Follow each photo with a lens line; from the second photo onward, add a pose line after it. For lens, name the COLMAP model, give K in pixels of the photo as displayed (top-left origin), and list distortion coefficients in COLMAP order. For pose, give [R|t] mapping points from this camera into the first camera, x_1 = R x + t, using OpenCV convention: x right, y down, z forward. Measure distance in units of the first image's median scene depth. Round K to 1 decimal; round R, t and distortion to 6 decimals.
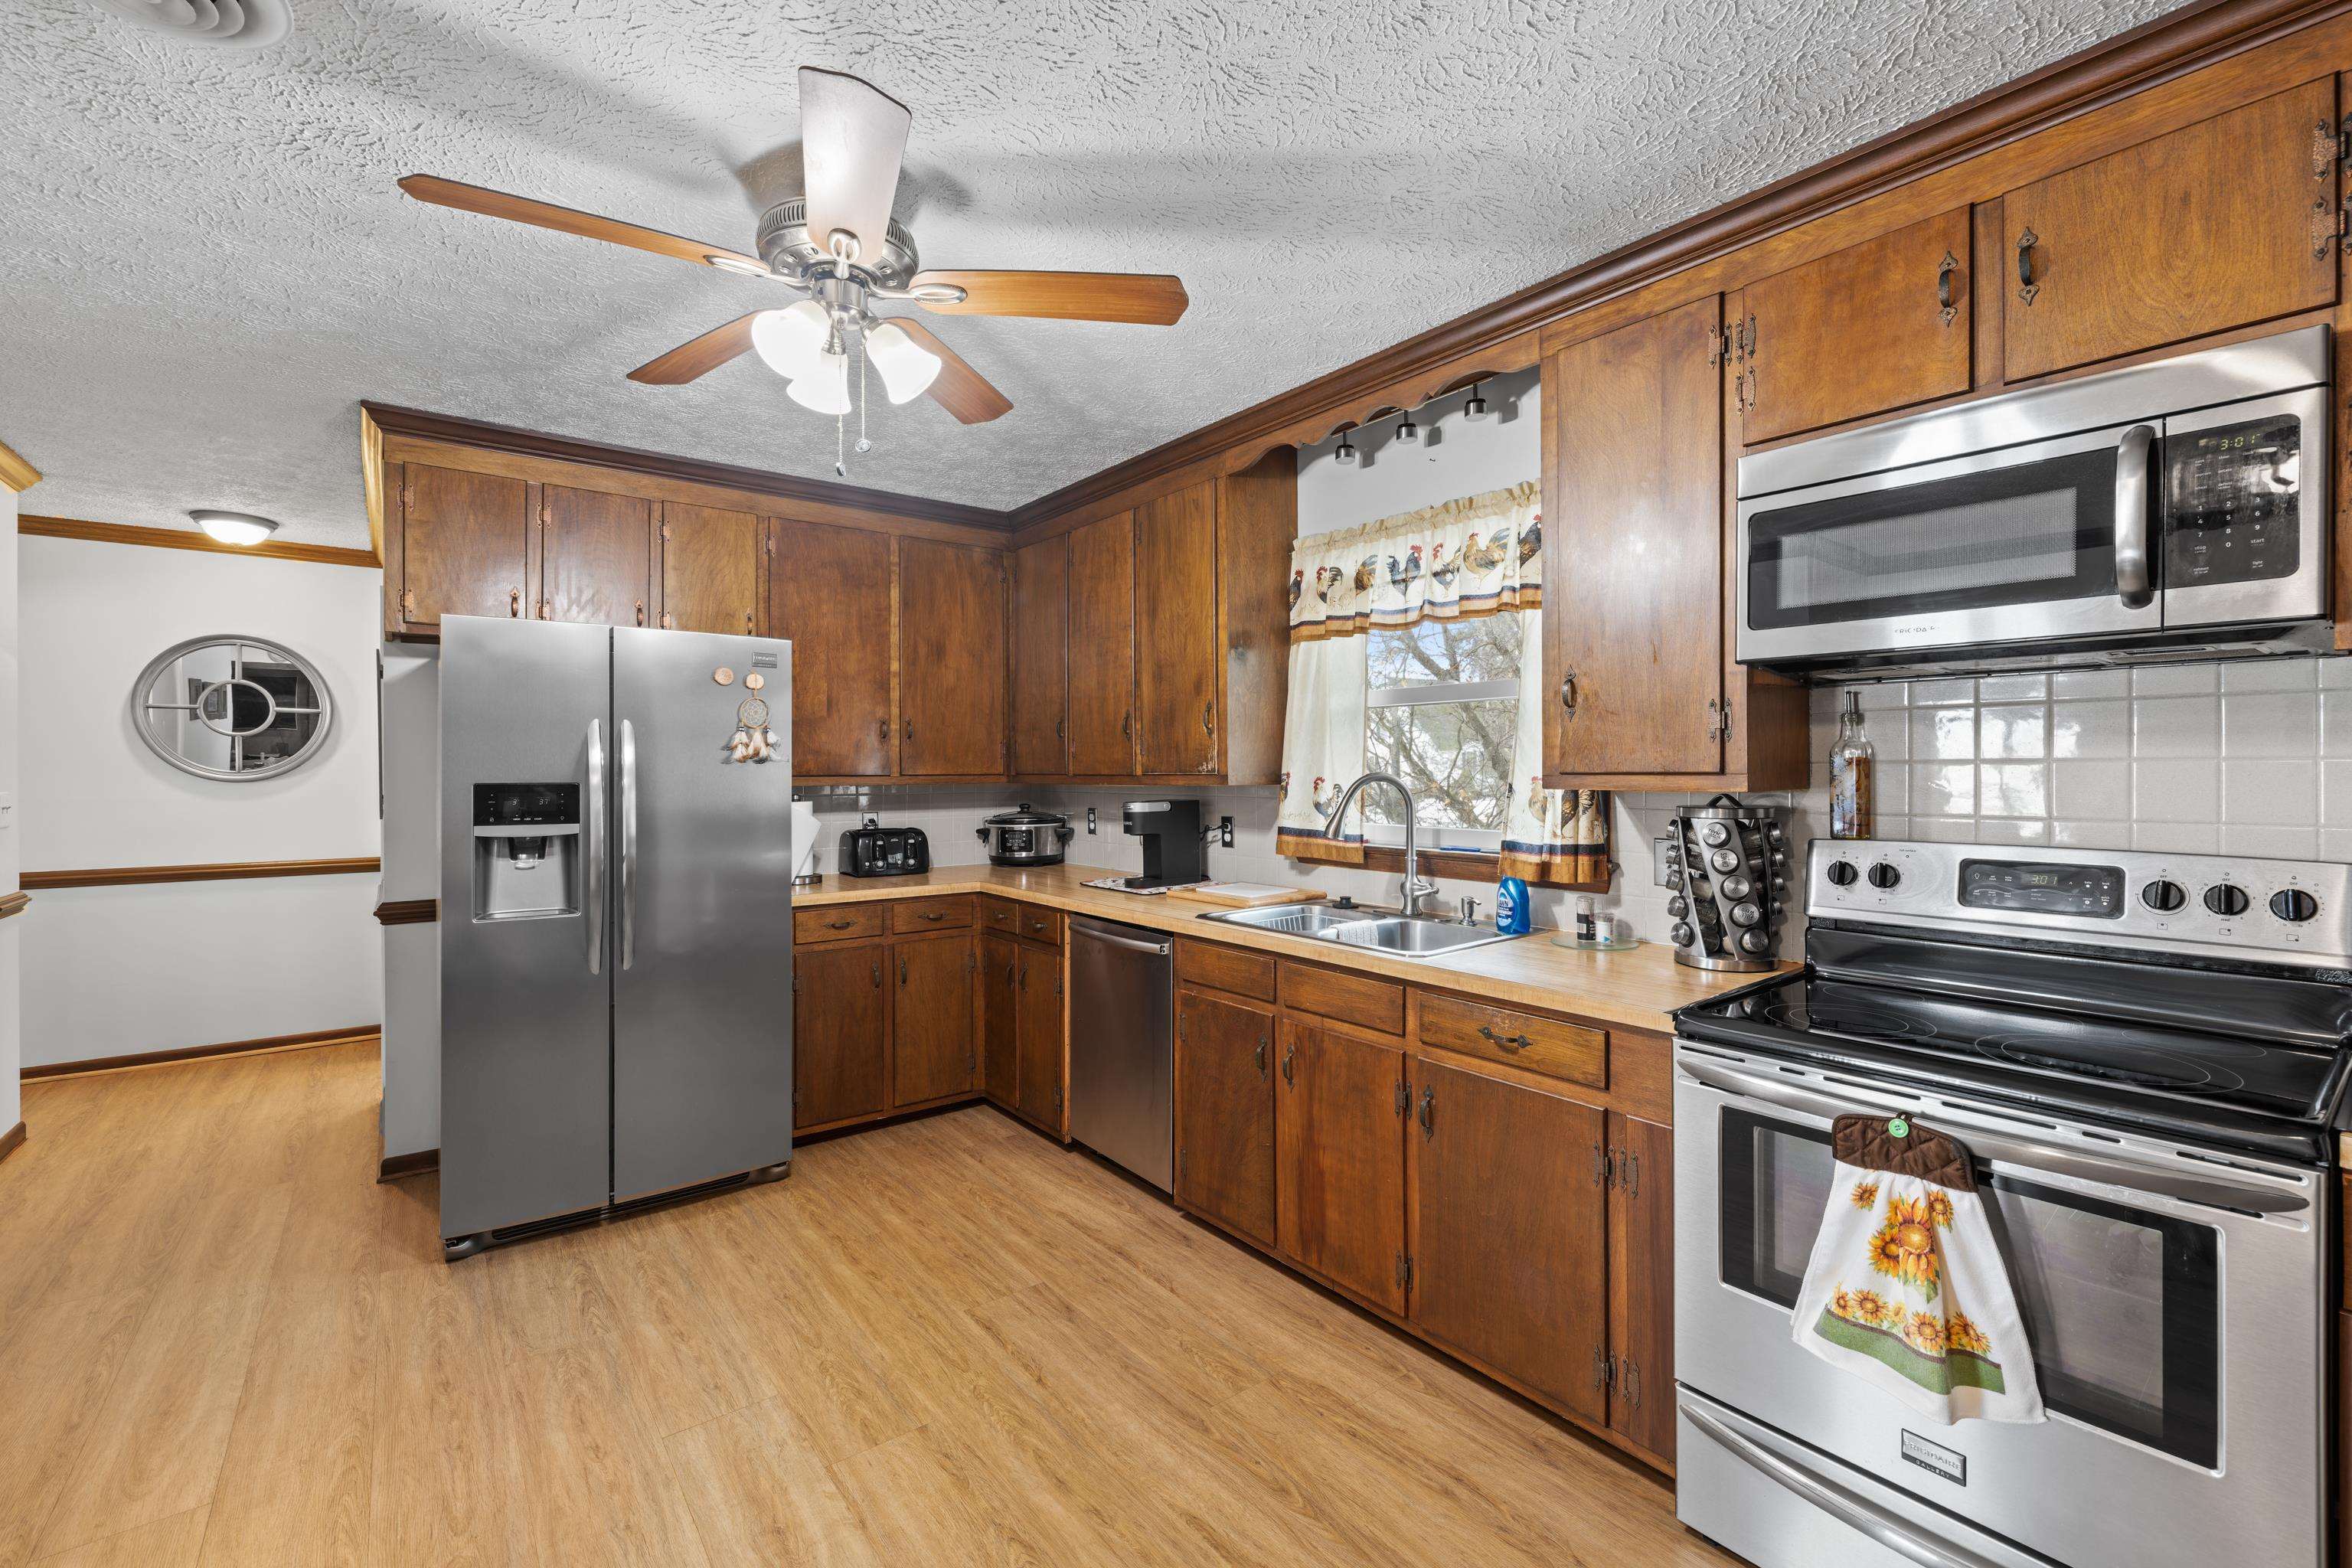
lens RADIAL K [[1002.7, 0, 1163.1], [0, 1002.7, 773.4], [0, 0, 1]] dist [-0.003945, 0.000811]
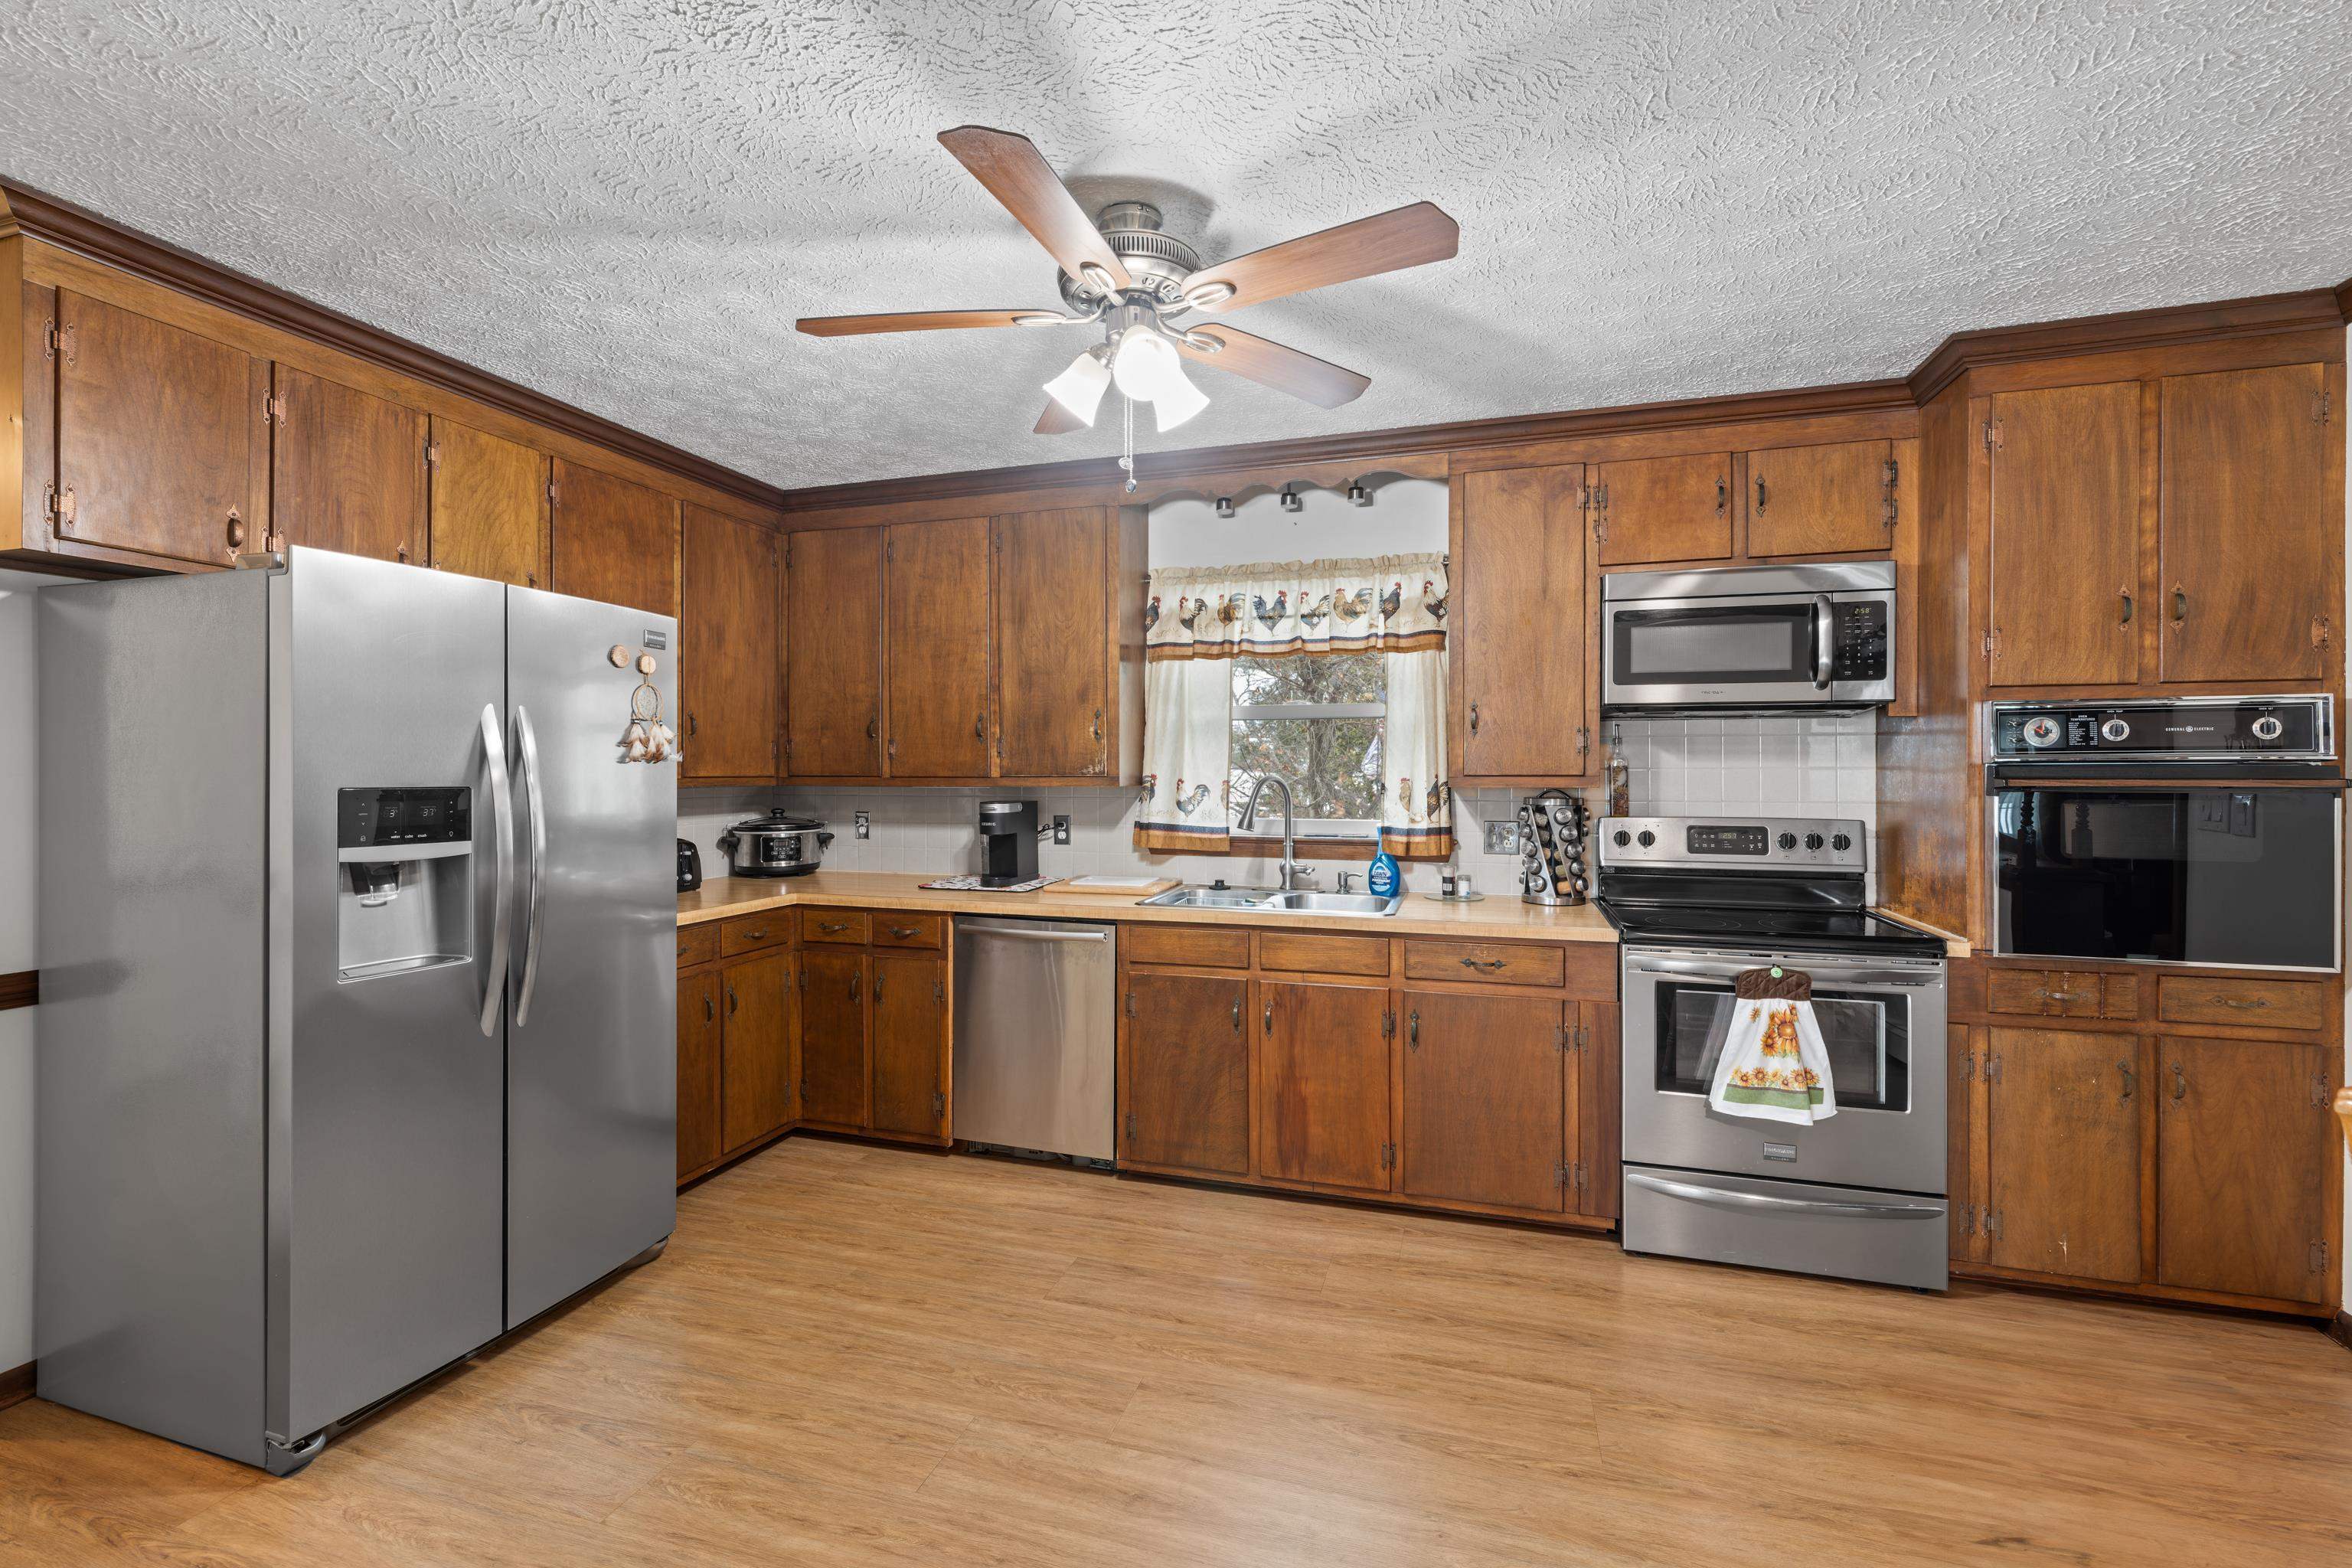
lens RADIAL K [[1002.7, 0, 1161.5], [0, 1002.7, 777.4], [0, 0, 1]] dist [-0.003945, 0.000811]
pose [[0.818589, -0.000039, 0.574379, -0.619393], [-0.000719, 0.999999, 0.001091, 0.000947], [-0.574379, -0.001306, 0.818589, 0.081546]]
